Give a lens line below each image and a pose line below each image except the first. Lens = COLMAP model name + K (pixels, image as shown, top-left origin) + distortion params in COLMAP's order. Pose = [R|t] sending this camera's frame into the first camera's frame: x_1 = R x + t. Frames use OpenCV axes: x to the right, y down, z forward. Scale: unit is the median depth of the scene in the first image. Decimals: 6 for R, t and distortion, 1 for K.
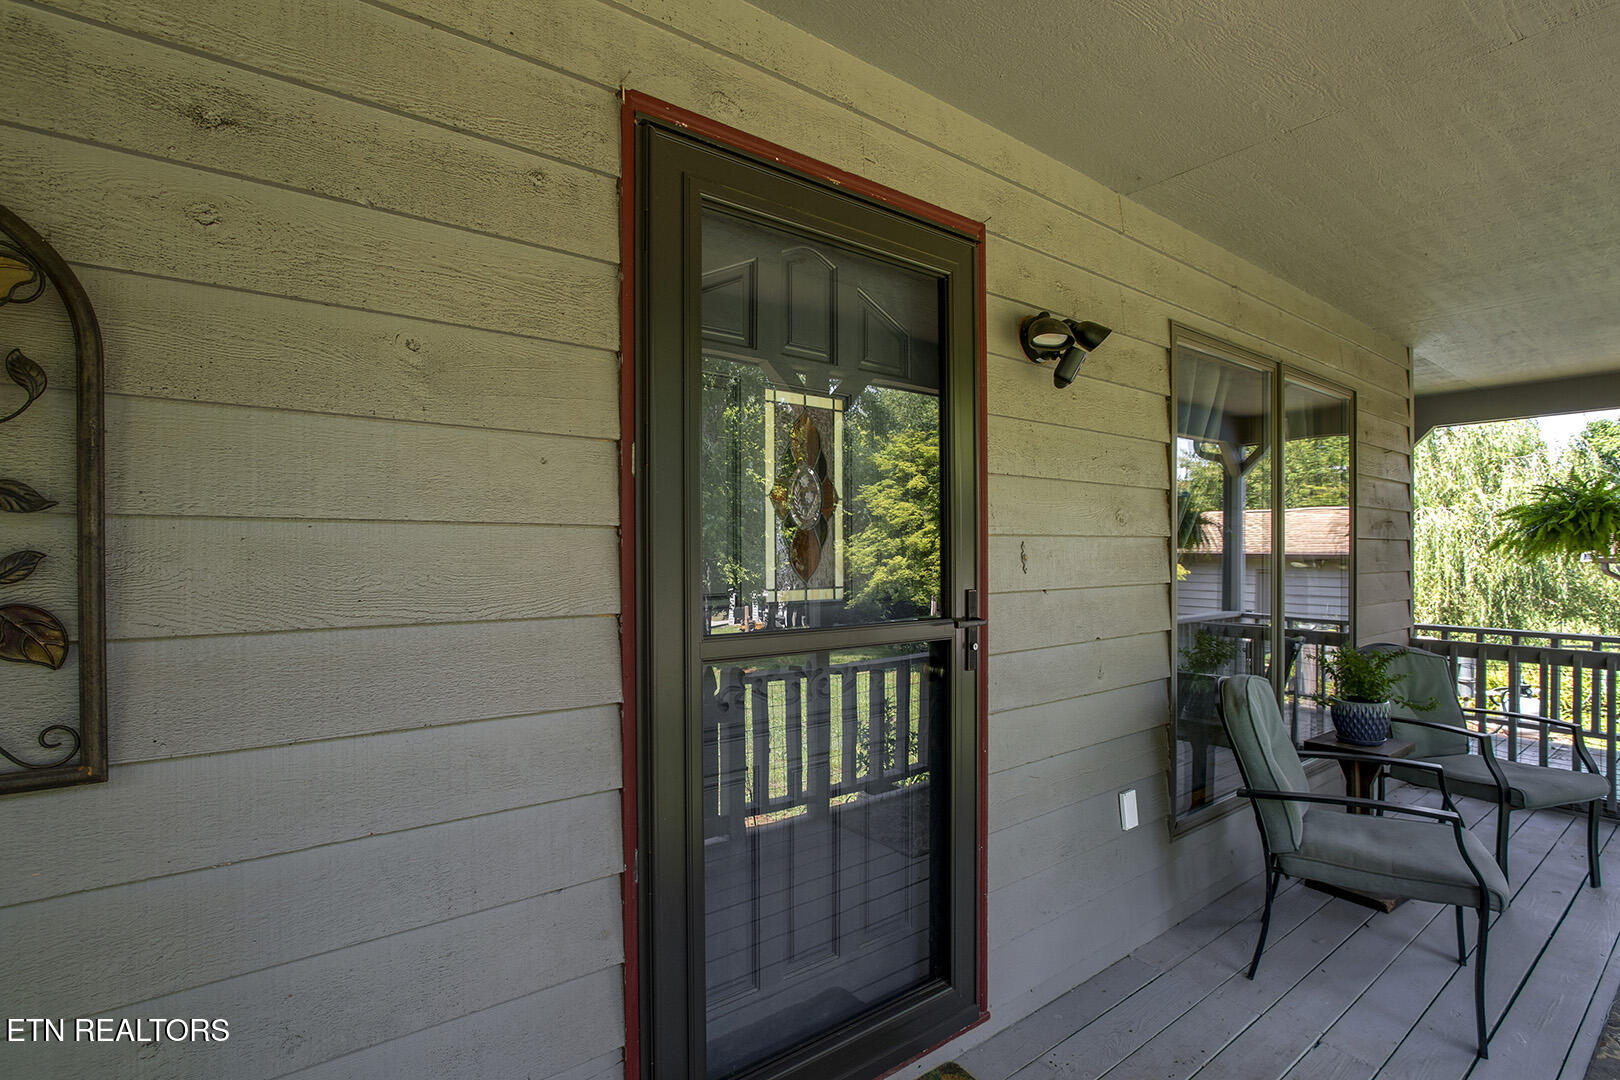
lens RADIAL K [[761.4, 0, 807.0], [0, 761.4, 551.9], [0, 0, 1]] dist [-0.003431, -0.000480]
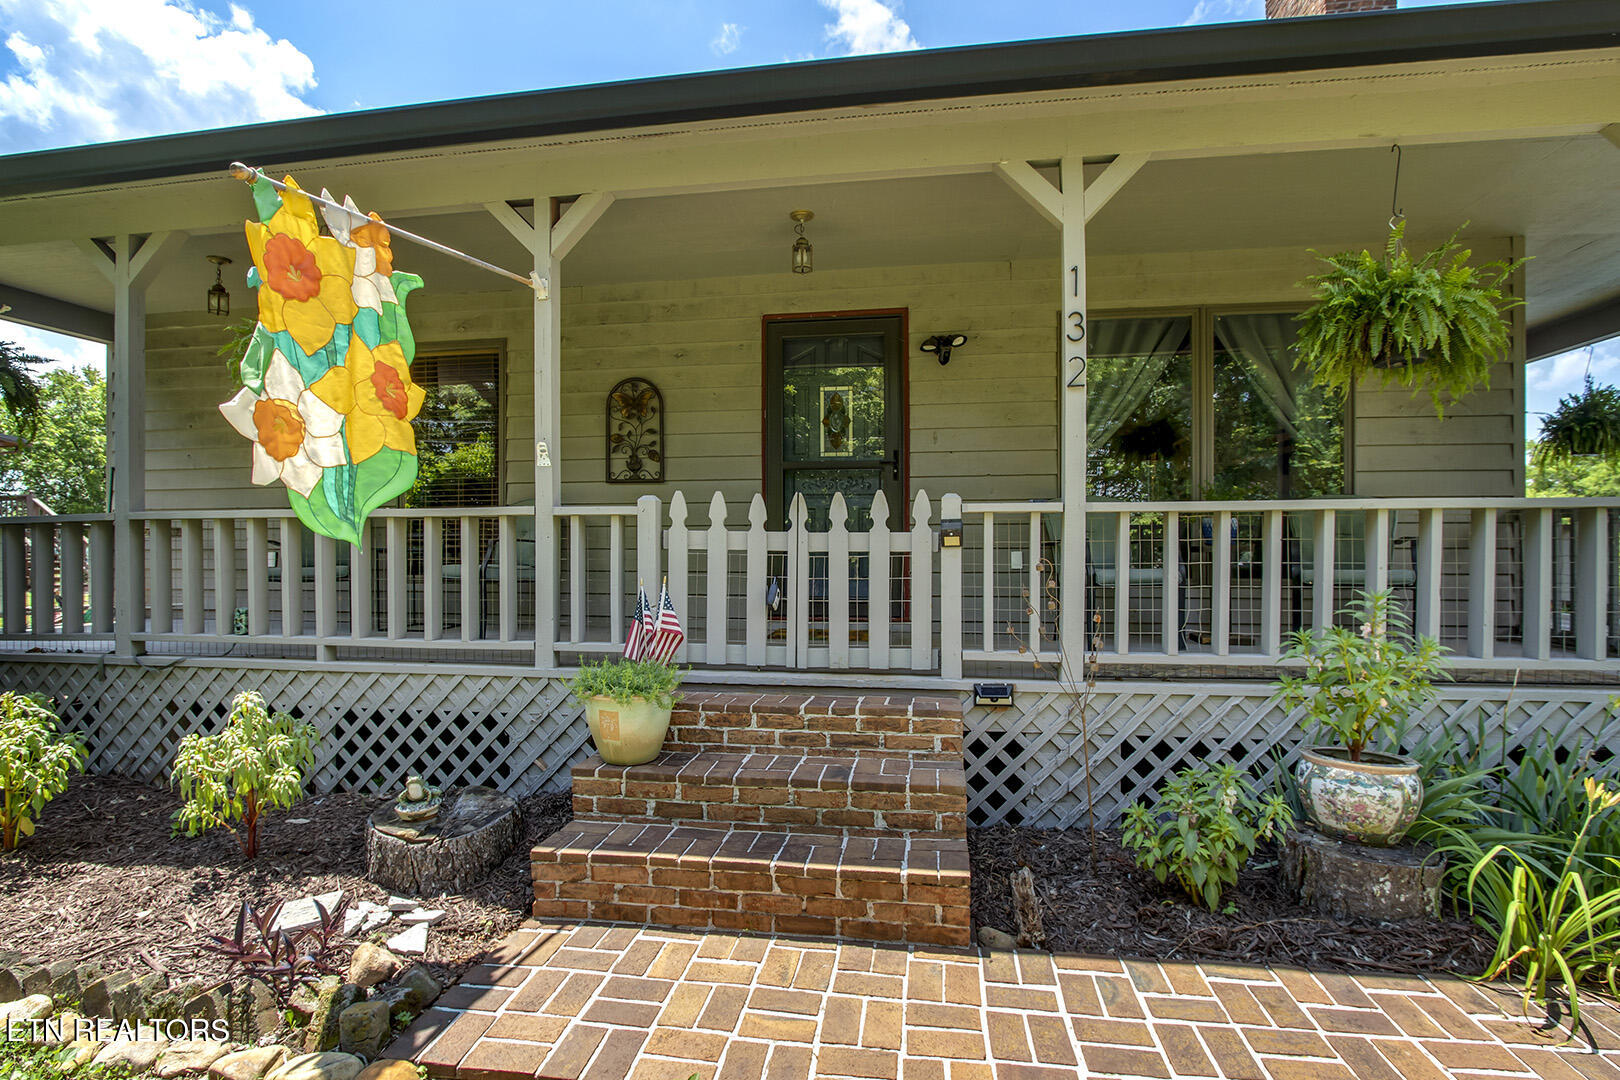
lens RADIAL K [[761.4, 0, 807.0], [0, 761.4, 551.9], [0, 0, 1]] dist [-0.003431, -0.000480]
pose [[0.695334, 0.007120, -0.718651, 2.096493], [-0.003728, 0.999973, 0.006301, 0.426618], [0.718677, -0.001702, 0.695342, -1.163784]]
